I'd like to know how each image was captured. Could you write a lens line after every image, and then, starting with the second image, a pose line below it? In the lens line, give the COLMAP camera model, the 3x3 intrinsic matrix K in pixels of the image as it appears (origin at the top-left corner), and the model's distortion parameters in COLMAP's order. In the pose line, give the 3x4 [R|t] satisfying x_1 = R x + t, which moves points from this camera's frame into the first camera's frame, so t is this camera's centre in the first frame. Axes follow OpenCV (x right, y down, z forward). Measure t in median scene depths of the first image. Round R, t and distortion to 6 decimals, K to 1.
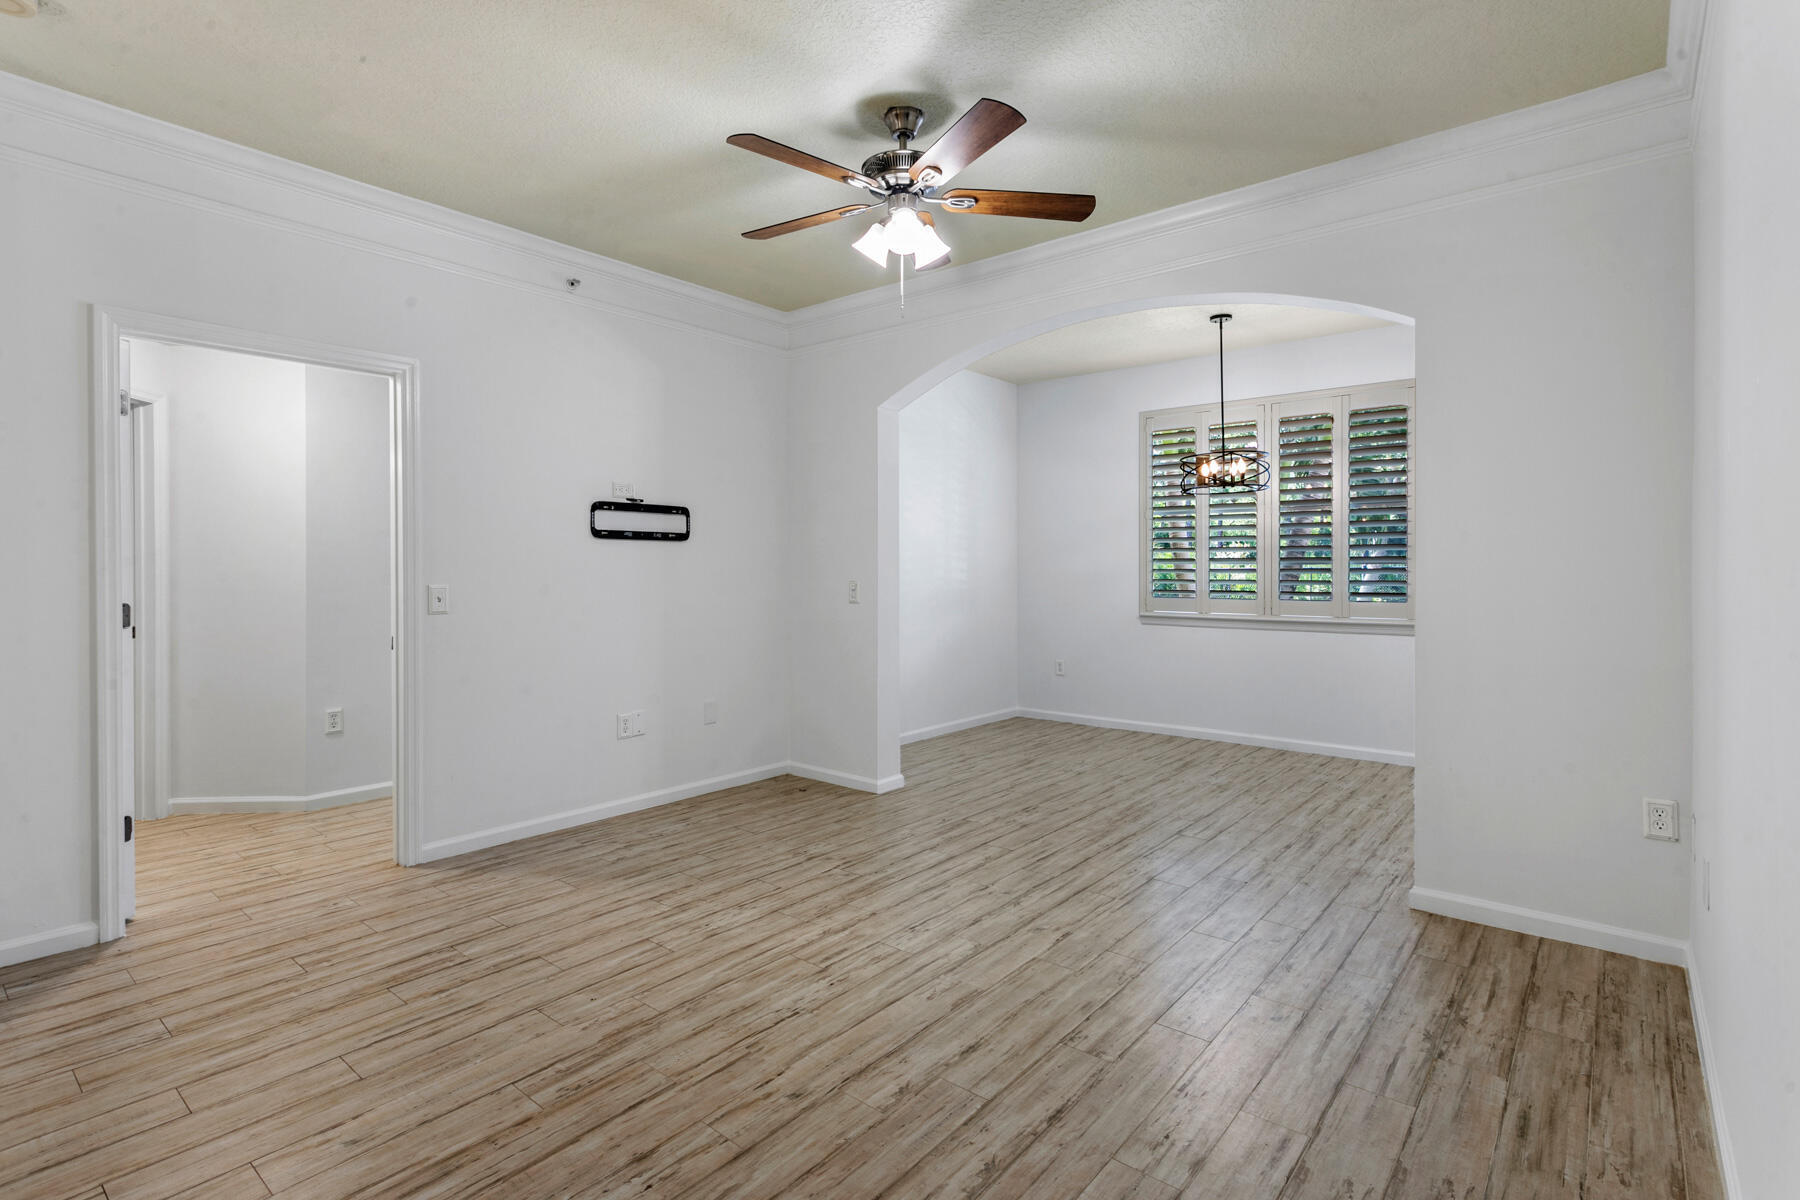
lens RADIAL K [[867.7, 0, 895.1], [0, 867.7, 574.1], [0, 0, 1]] dist [0.002311, -0.000178]
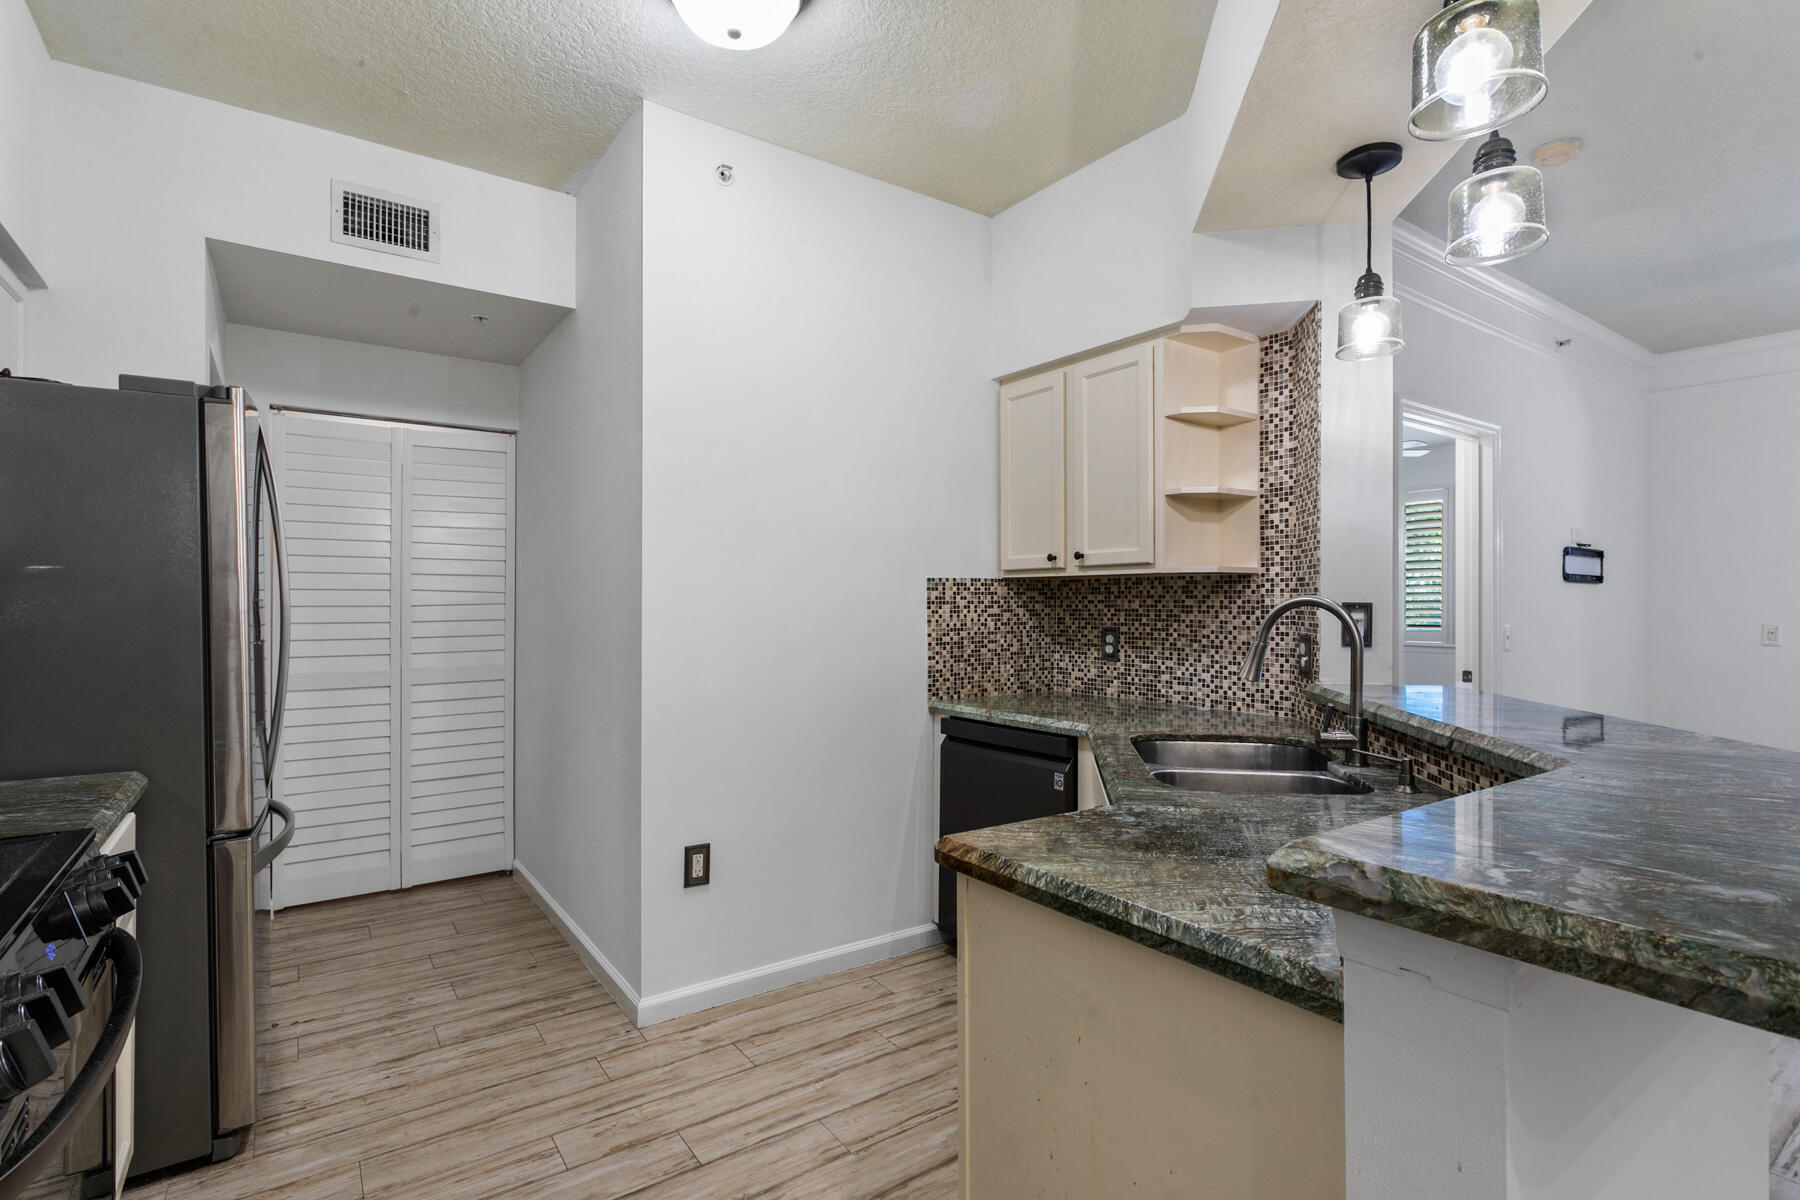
lens RADIAL K [[868.3, 0, 899.7], [0, 868.3, 602.8], [0, 0, 1]] dist [0.000528, 0.000144]
pose [[0.966665, 0.004510, -0.256005, -1.105376], [-0.006469, 0.999956, -0.006809, -0.003497], [0.255963, 0.008238, 0.966651, -0.302656]]
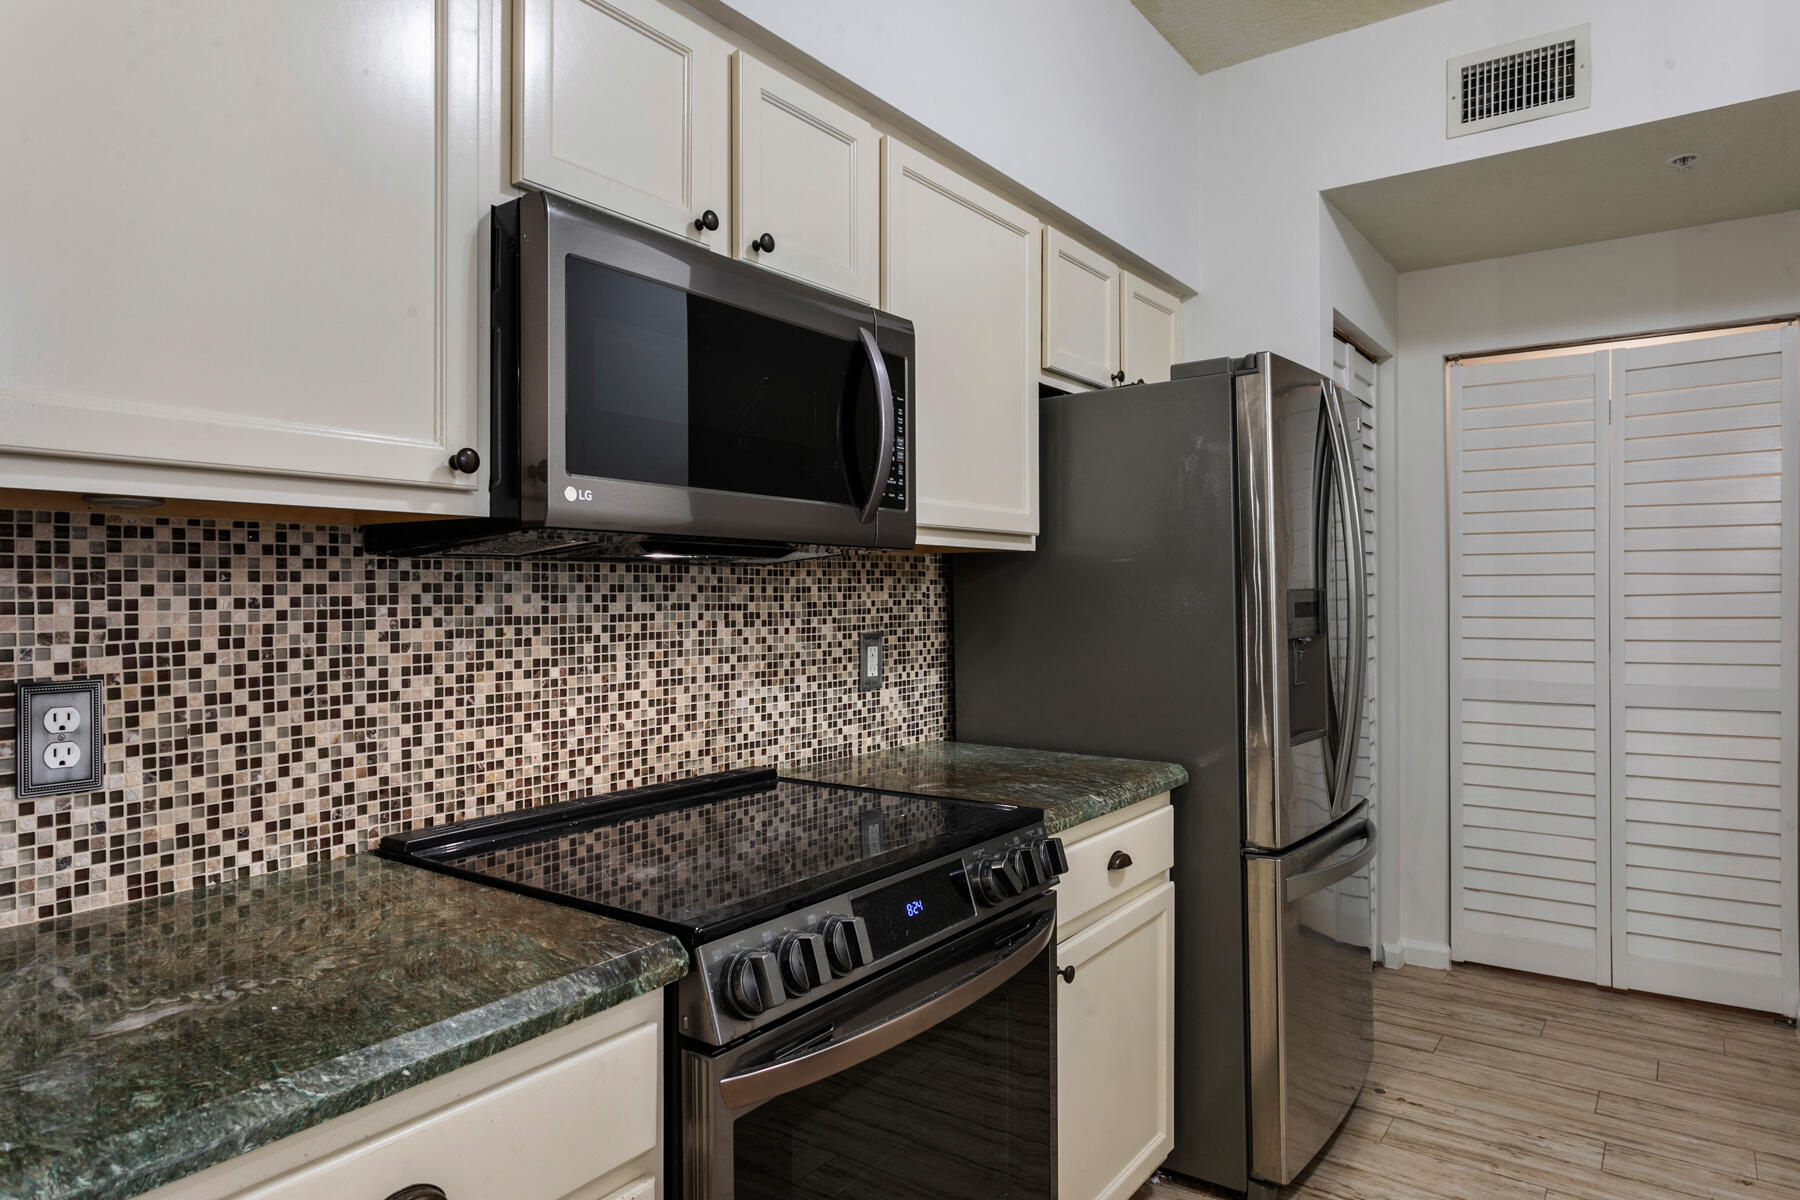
lens RADIAL K [[1091.4, 0, 894.7], [0, 1091.4, 590.3], [0, 0, 1]] dist [-0.002659, 0.002229]
pose [[0.068747, -0.000392, -0.997634, -1.044482], [-0.003673, 0.999993, -0.000646, -0.005016], [0.997627, 0.003709, 0.068745, -0.118374]]
